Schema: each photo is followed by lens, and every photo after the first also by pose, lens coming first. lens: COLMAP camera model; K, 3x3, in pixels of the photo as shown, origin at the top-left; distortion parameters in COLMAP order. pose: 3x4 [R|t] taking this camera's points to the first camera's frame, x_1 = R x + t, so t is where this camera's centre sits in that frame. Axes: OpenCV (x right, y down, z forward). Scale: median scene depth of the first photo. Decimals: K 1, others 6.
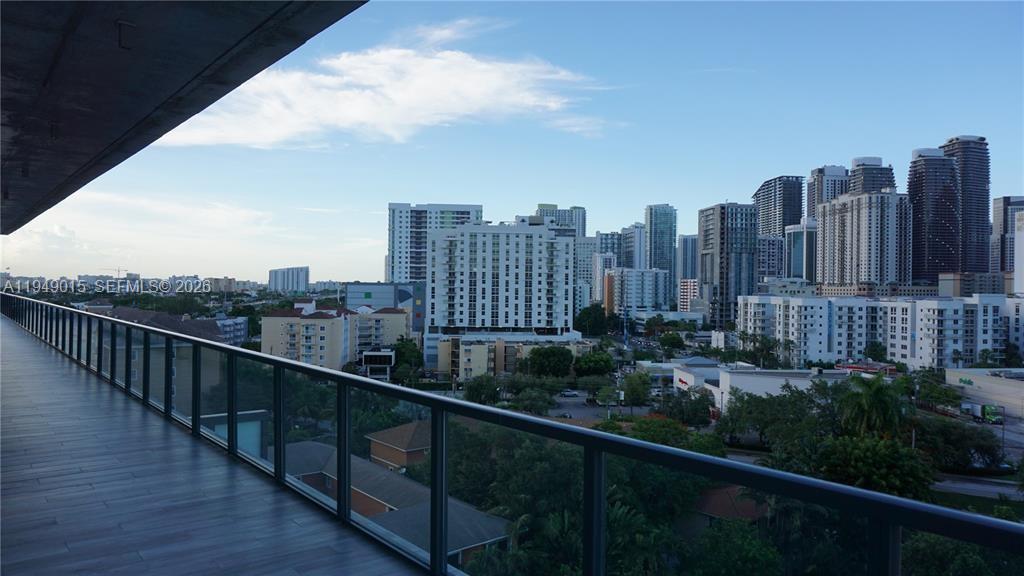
lens RADIAL K [[684.6, 0, 507.7], [0, 684.6, 292.4], [0, 0, 1]] dist [-0.030184, 0.013532]
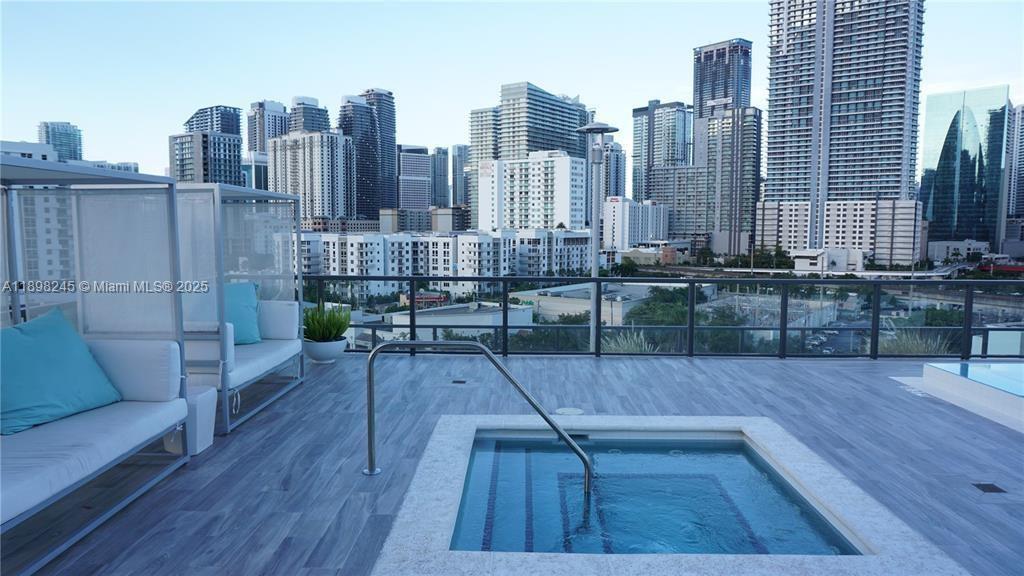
lens RADIAL K [[684.6, 0, 509.6], [0, 684.6, 285.8], [0, 0, 1]] dist [-0.030184, 0.013532]
pose [[0.667062, -0.072893, 0.741427, -0.106143], [0.006816, 0.995757, 0.091765, -0.004944], [-0.744971, -0.056159, 0.664729, 0.081792]]
